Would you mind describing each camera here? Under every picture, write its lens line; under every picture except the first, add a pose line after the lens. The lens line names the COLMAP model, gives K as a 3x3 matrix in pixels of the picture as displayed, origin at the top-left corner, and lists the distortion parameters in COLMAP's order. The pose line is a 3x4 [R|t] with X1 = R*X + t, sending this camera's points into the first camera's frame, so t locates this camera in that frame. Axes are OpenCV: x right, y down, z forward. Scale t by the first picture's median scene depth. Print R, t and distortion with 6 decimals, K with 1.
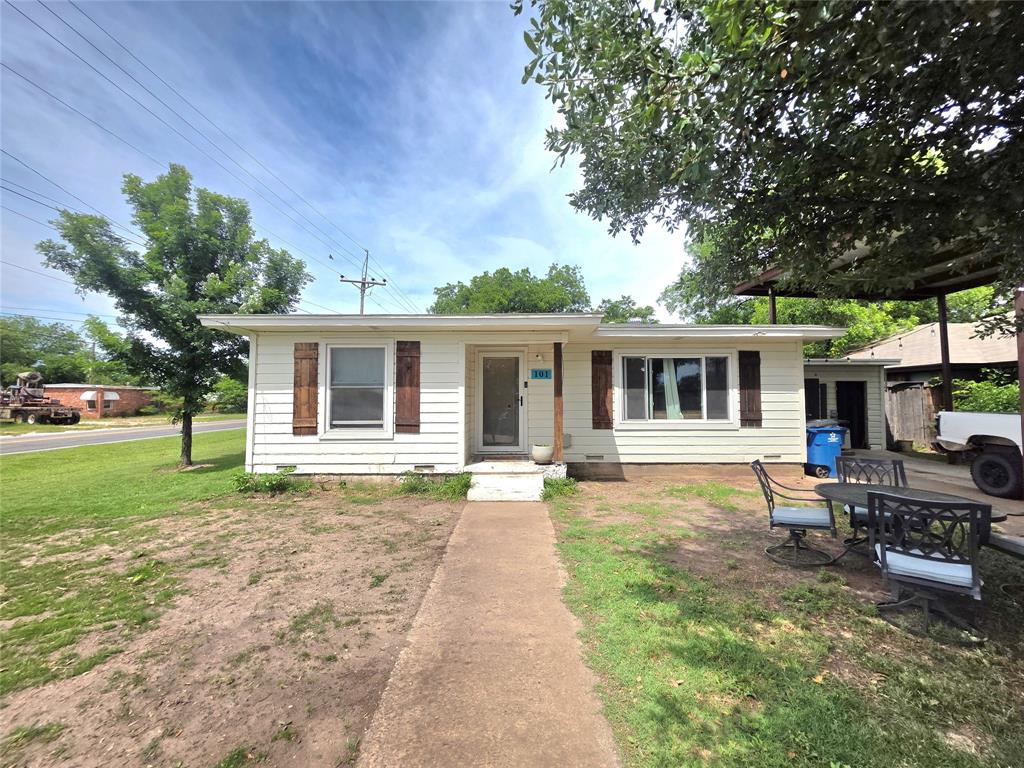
lens RADIAL K [[407.6, 0, 511.7], [0, 407.6, 381.1], [0, 0, 1]] dist [0.003229, 0.000049]
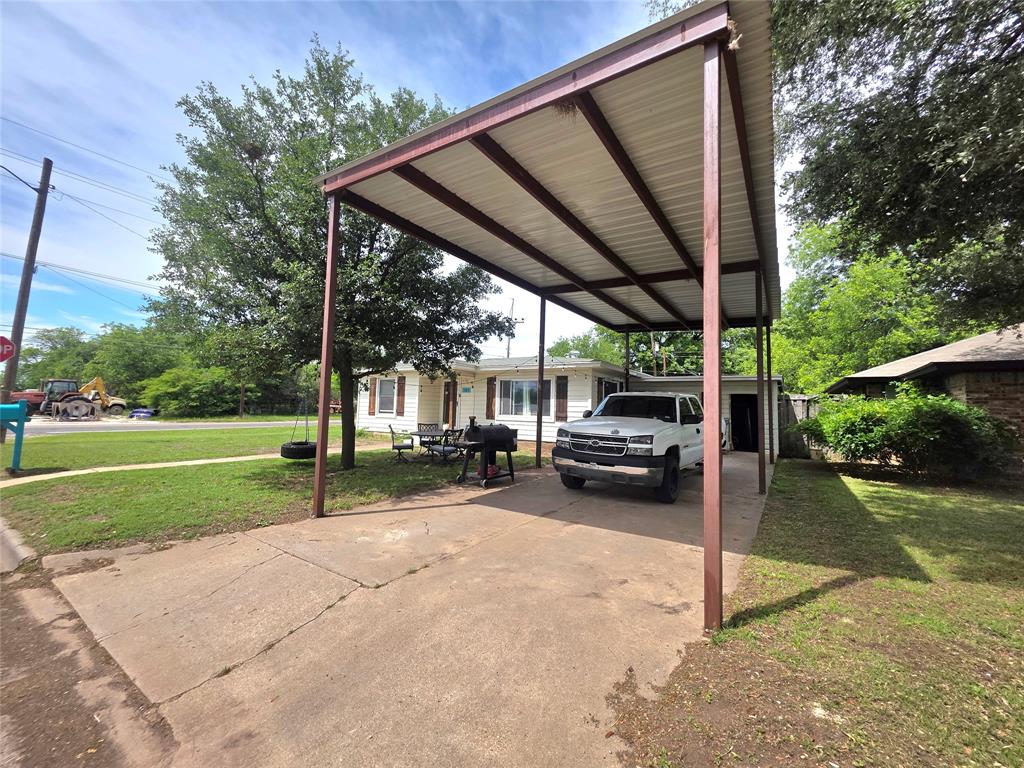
lens RADIAL K [[405.9, 0, 510.5], [0, 405.9, 382.2], [0, 0, 1]] dist [0.003594, 0.000148]
pose [[0.838289, -0.013317, -0.545063, 1.326346], [0.000989, 0.999737, -0.022904, -0.010701], [0.545225, 0.018662, 0.838082, -0.522685]]
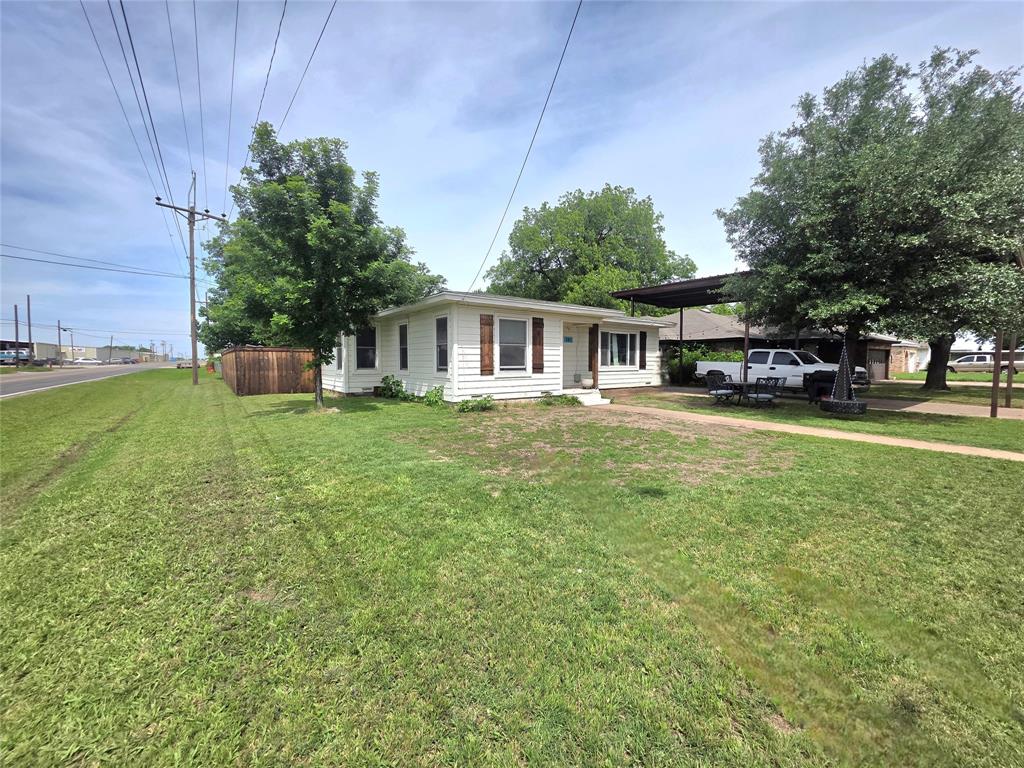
lens RADIAL K [[405.9, 0, 510.5], [0, 405.9, 382.2], [0, 0, 1]] dist [0.003594, 0.000148]
pose [[0.803382, -0.028131, 0.594799, -1.157430], [-0.032745, 0.995285, 0.091300, 0.013342], [-0.594563, -0.092826, 0.798673, -0.239144]]
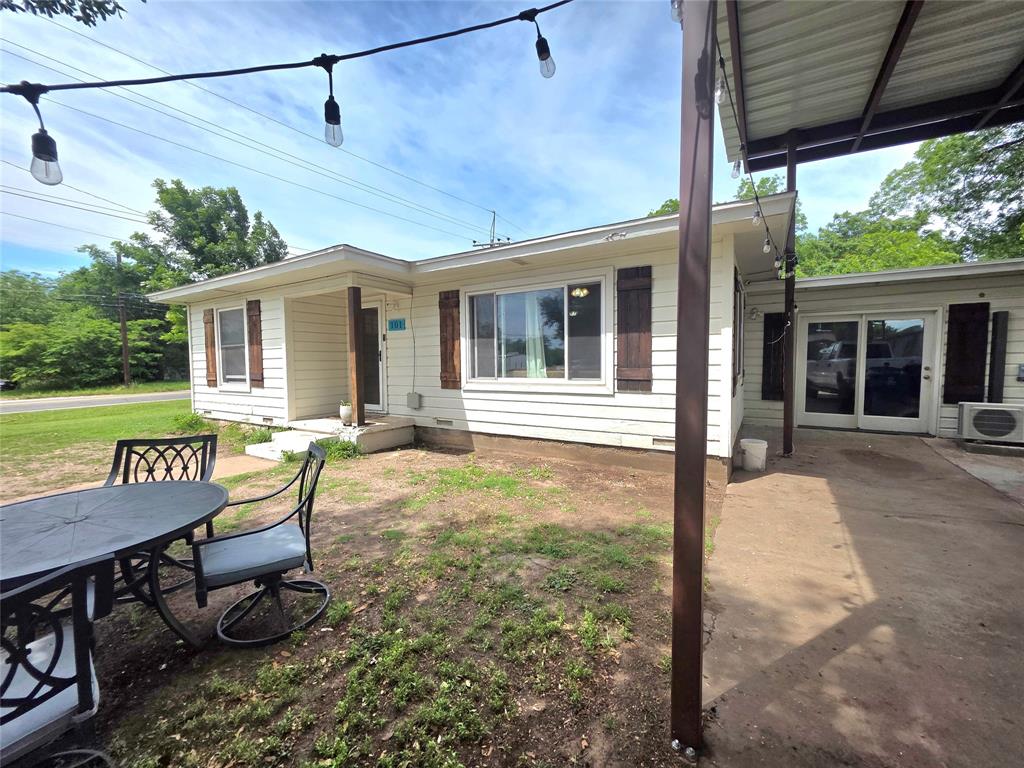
lens RADIAL K [[407.6, 0, 511.7], [0, 407.6, 381.1], [0, 0, 1]] dist [0.003229, 0.000049]
pose [[0.854099, 0.016148, -0.519859, 0.750469], [0.038203, 0.994870, 0.093669, 0.030853], [0.518705, -0.099863, 0.849101, 0.374440]]
